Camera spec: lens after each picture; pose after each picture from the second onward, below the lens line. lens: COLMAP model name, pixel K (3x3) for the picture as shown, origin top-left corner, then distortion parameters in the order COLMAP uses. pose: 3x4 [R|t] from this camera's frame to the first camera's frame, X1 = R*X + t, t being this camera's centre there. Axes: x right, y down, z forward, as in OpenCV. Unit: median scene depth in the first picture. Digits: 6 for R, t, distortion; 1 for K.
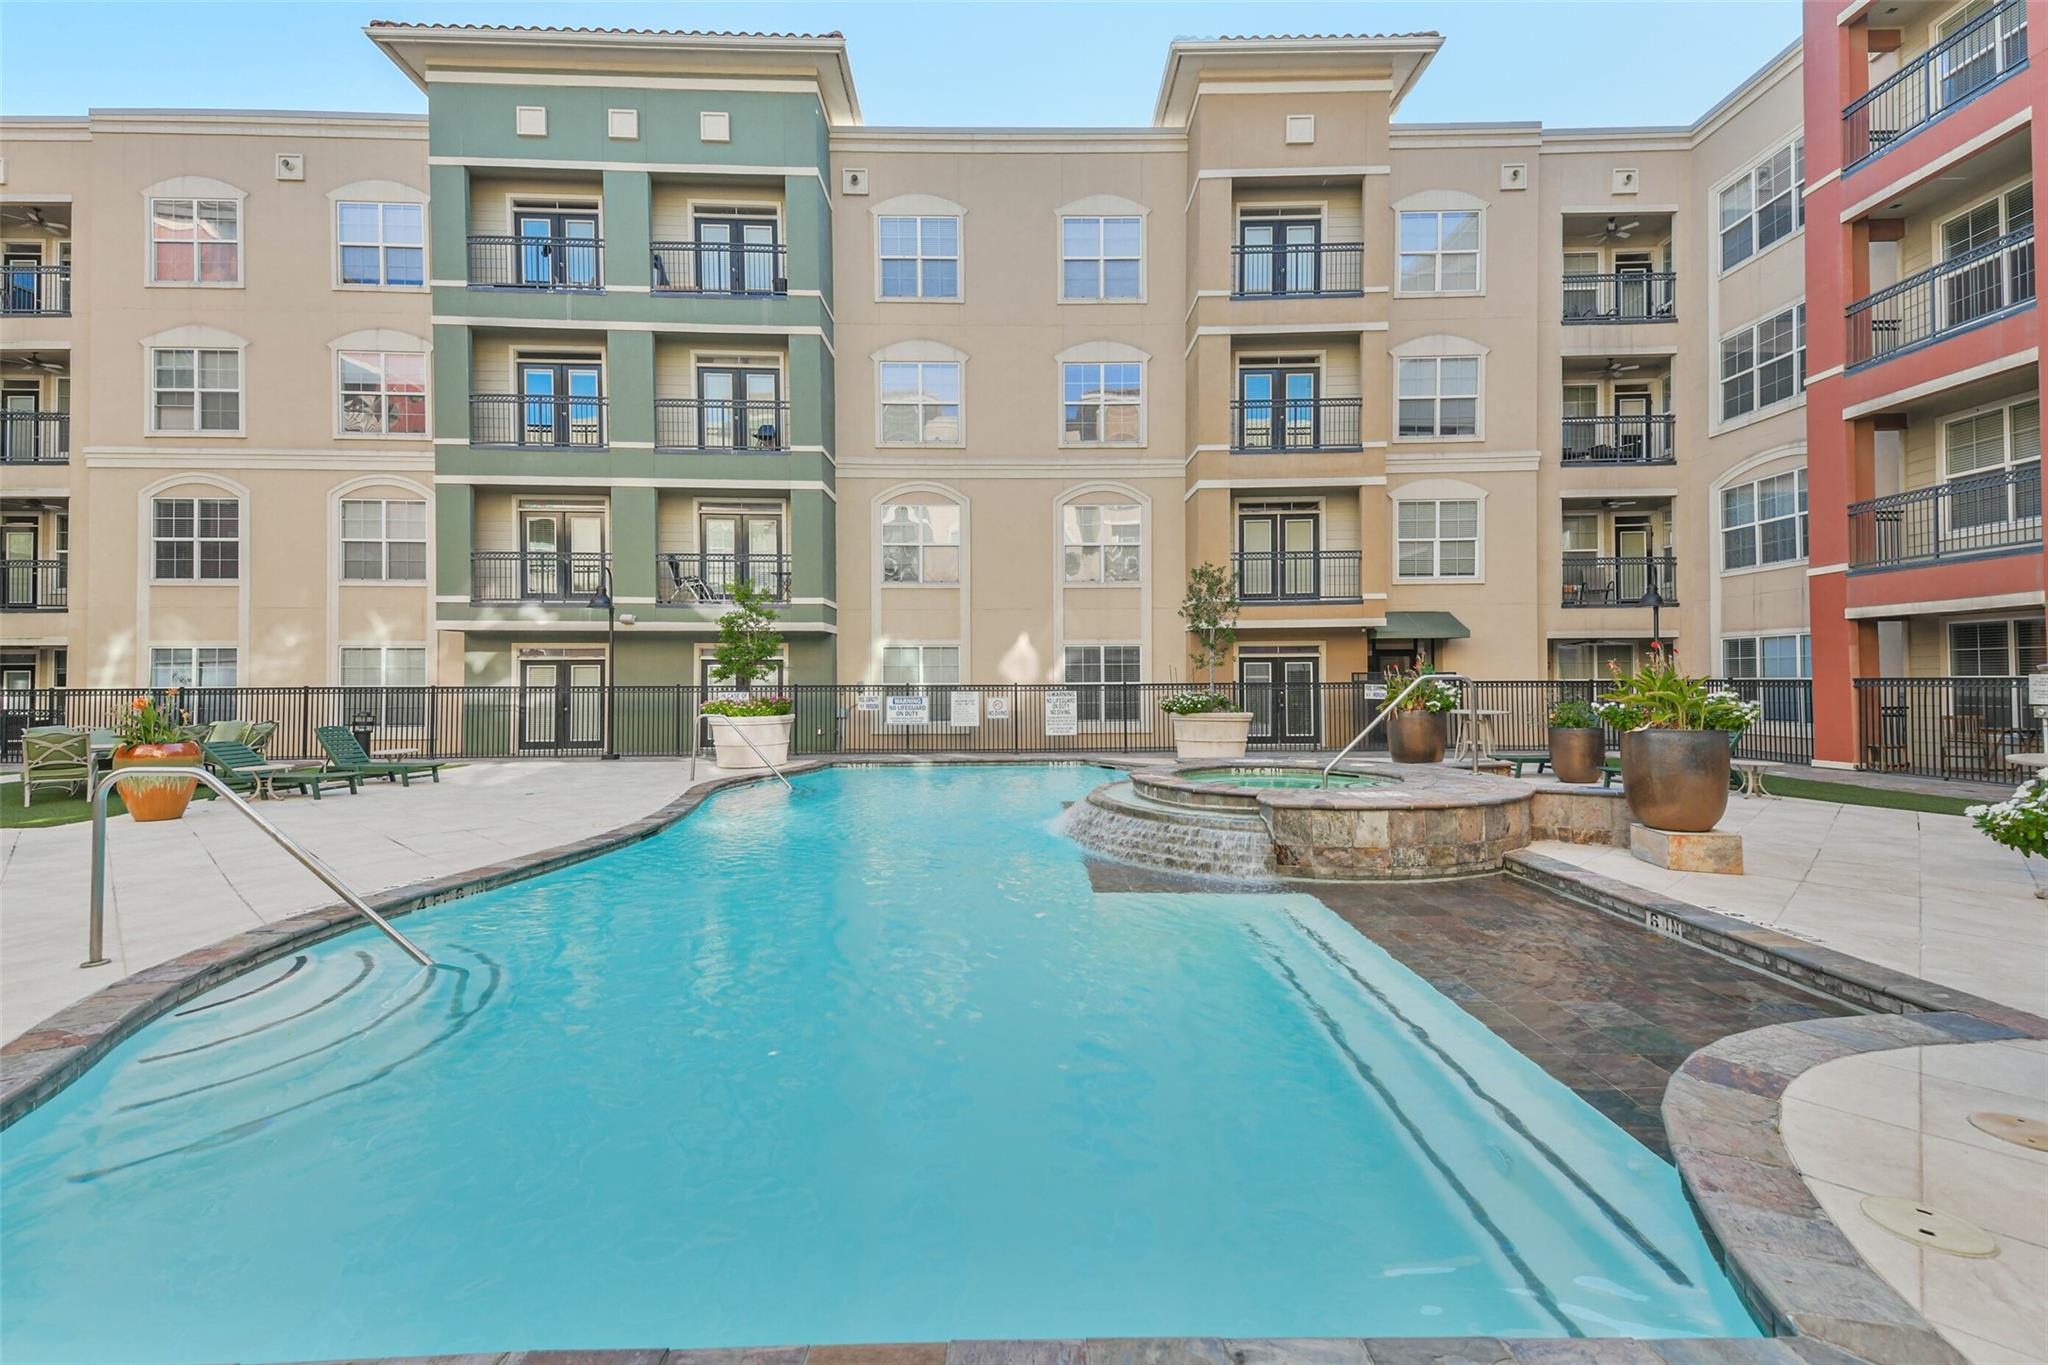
lens RADIAL K [[872.7, 0, 1030.1], [0, 872.7, 683.3], [0, 0, 1]] dist [0.053741, -0.001784]
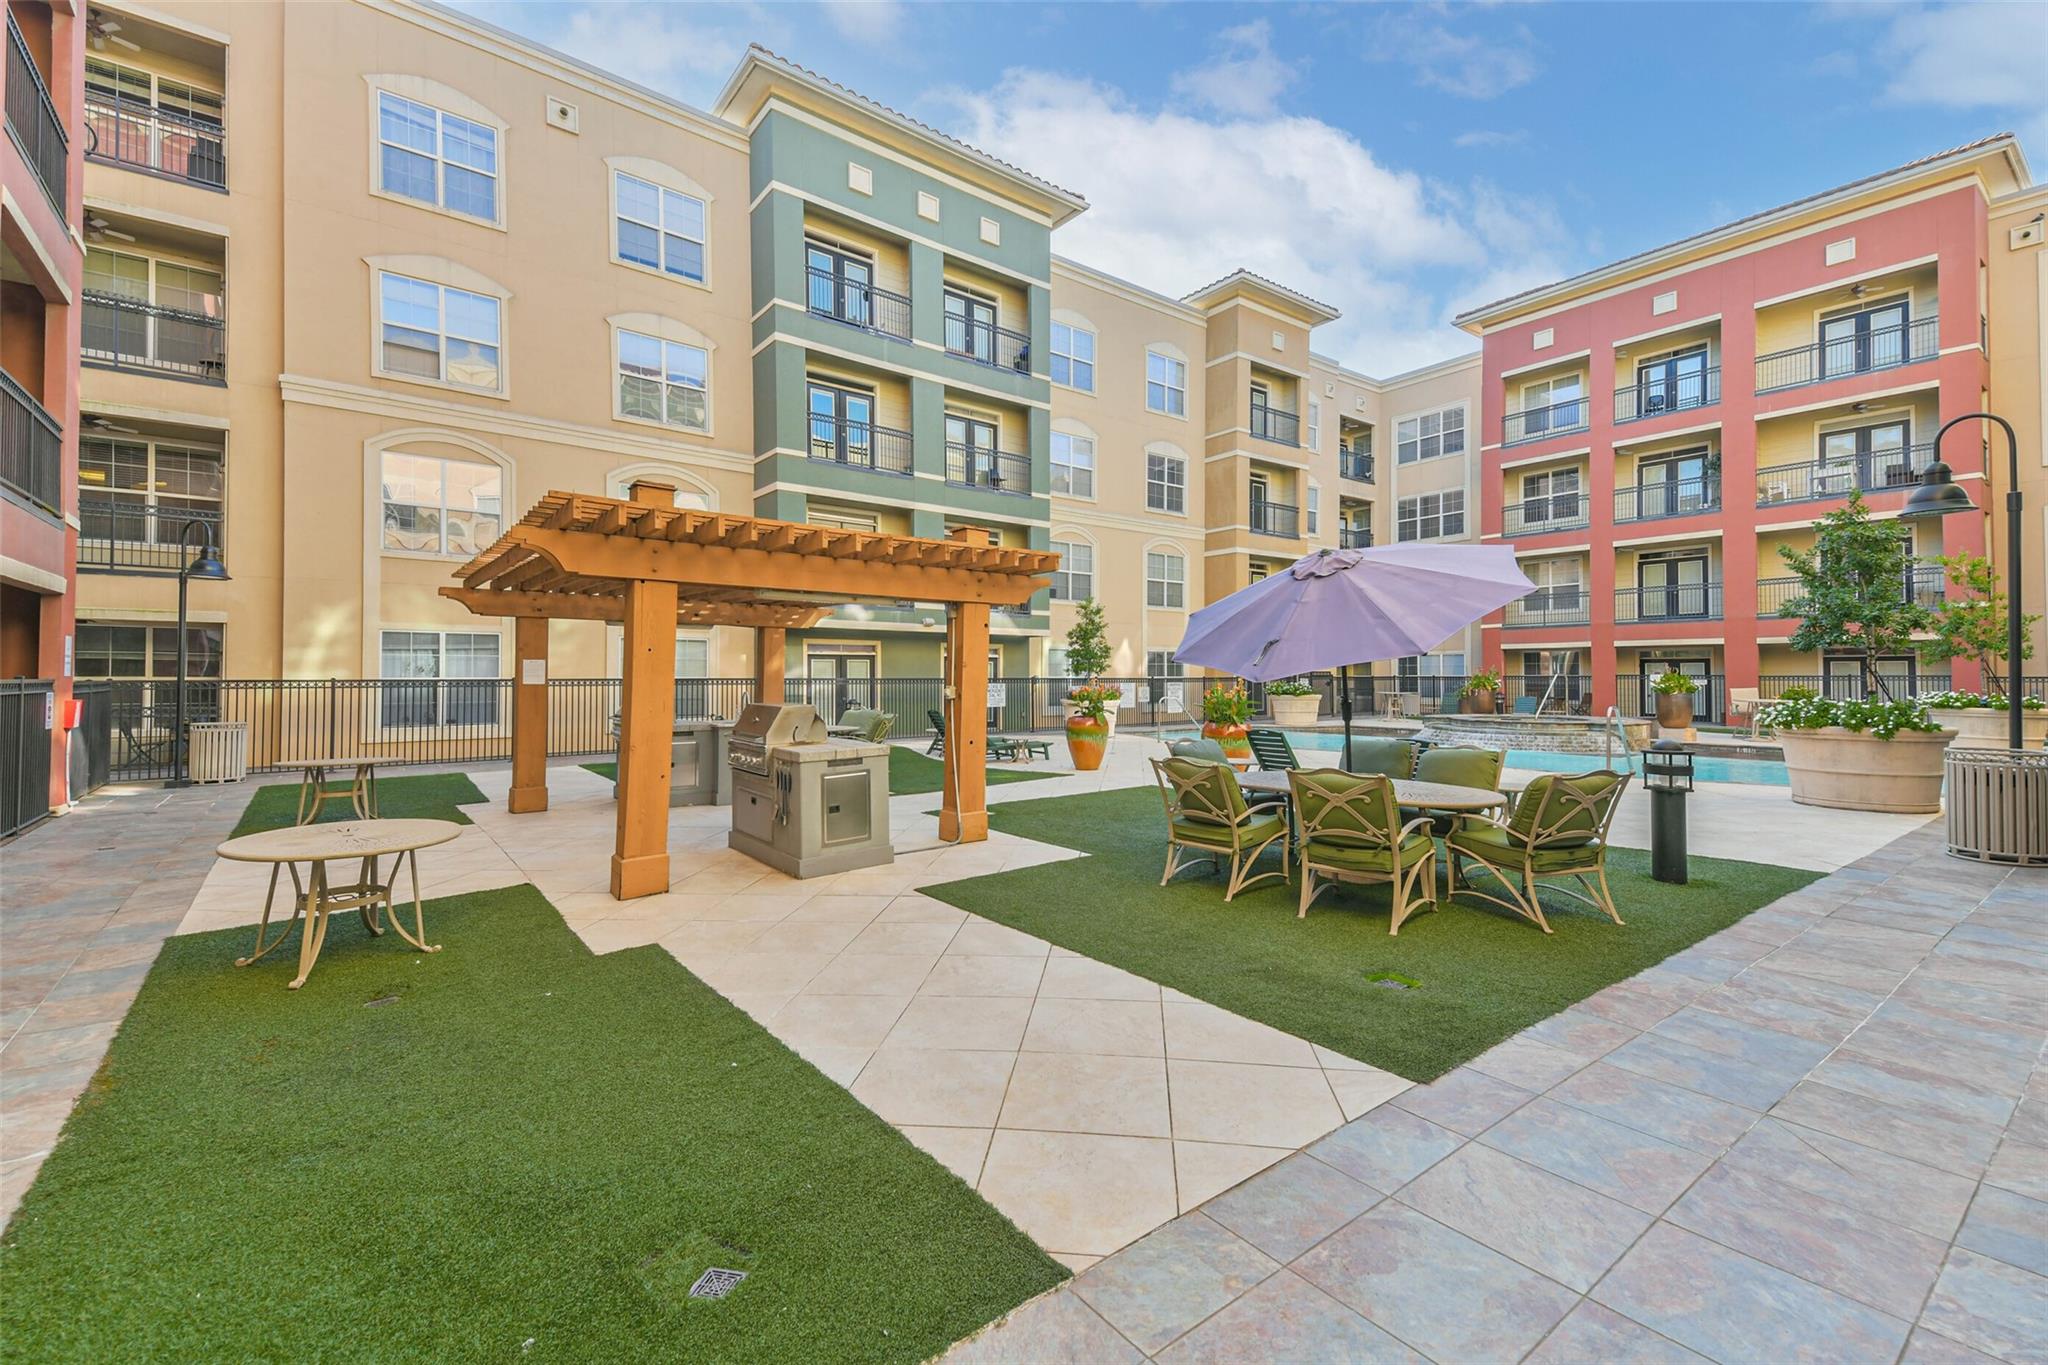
lens RADIAL K [[872.7, 0, 1026.8], [0, 872.7, 685.3], [0, 0, 1]] dist [0.053741, -0.001784]
pose [[0.794809, -0.000992, 0.606859, -0.965023], [-0.002951, 0.999981, 0.005499, 0.005157], [-0.606853, -0.006162, 0.794790, -0.014998]]
